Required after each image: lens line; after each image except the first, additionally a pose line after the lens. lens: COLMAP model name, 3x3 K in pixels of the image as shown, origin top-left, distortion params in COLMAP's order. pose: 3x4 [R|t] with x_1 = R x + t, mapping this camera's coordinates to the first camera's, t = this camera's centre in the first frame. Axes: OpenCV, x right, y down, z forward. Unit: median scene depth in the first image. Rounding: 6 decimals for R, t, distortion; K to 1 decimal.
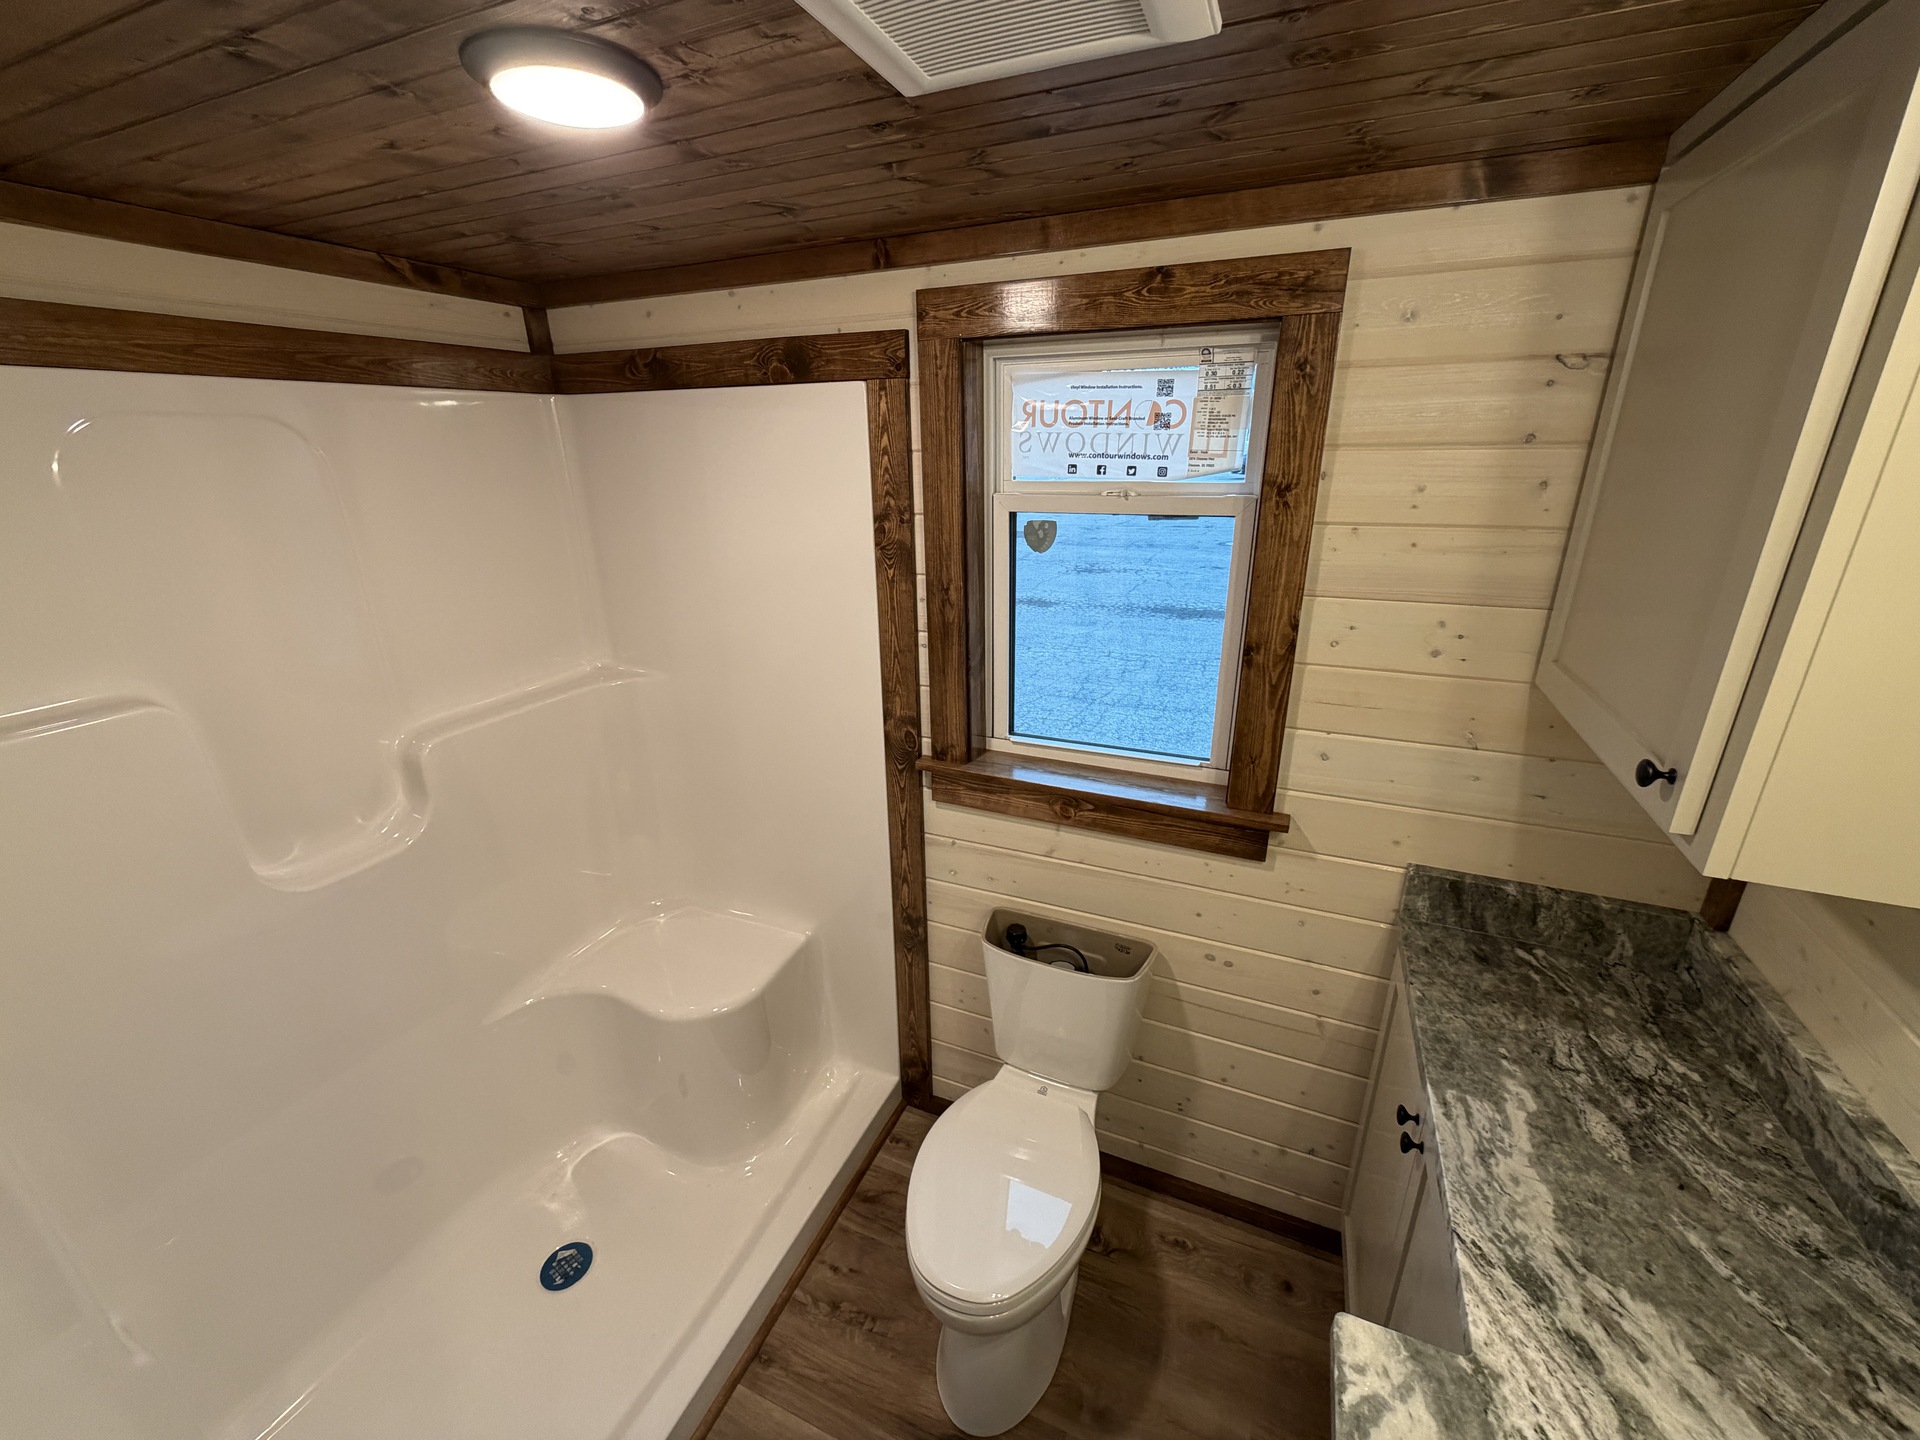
lens RADIAL K [[766.7, 0, 965.0], [0, 766.7, 719.7], [0, 0, 1]] dist [0.000219, 0.000455]
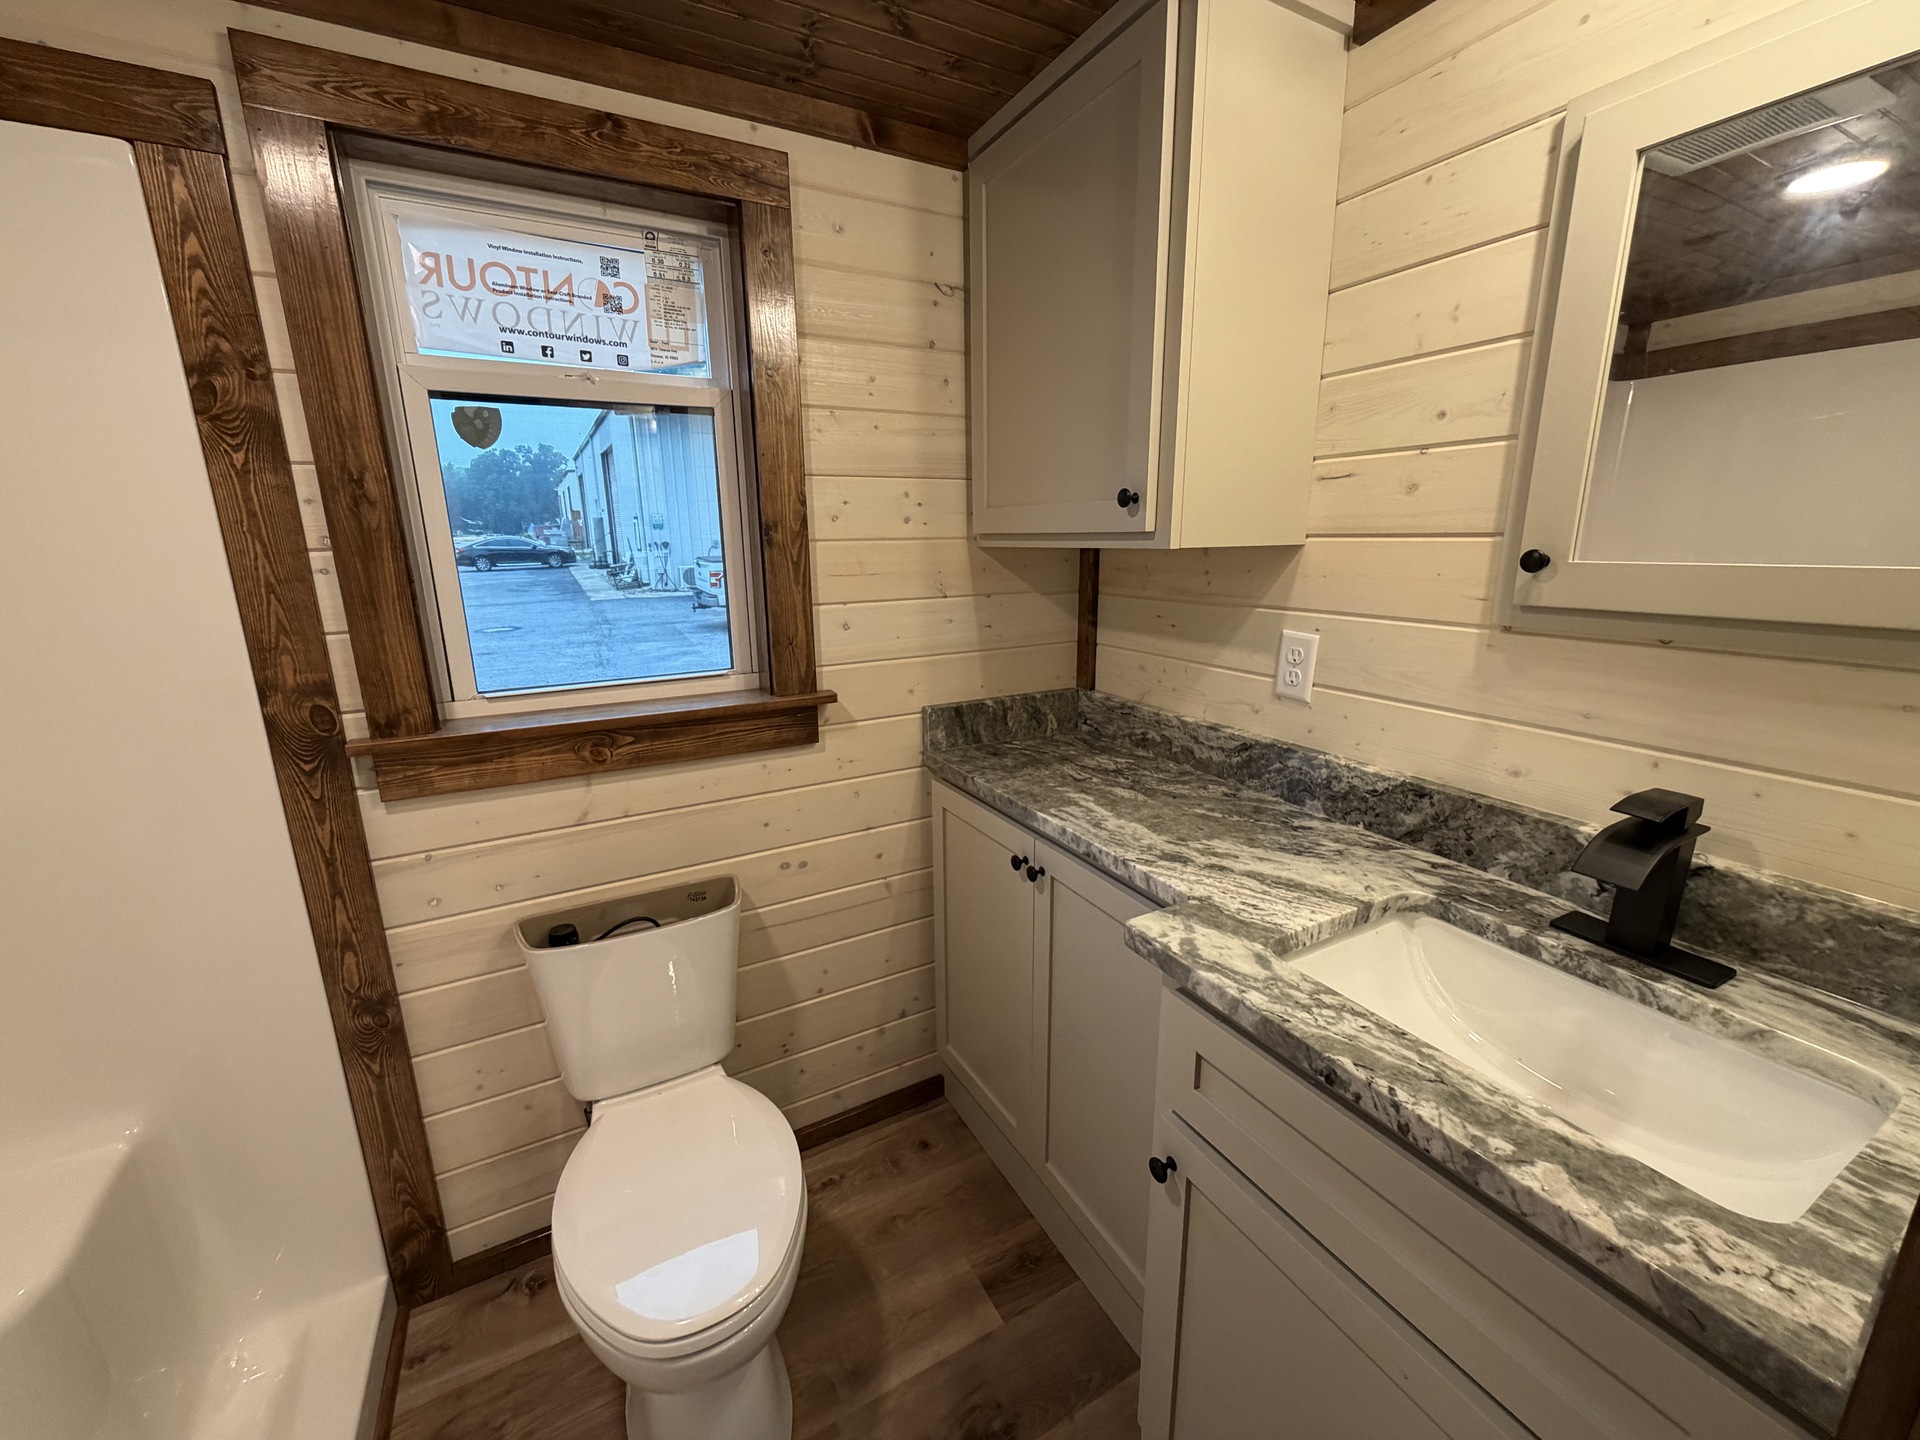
lens RADIAL K [[766.7, 0, 964.4], [0, 766.7, 719.8], [0, 0, 1]] dist [0.000219, 0.000455]
pose [[0.613978, -0.180551, 0.768396, -0.302099], [0.271210, 0.962474, 0.009446, 0.215013], [-0.741267, 0.202597, 0.639905, 0.194894]]
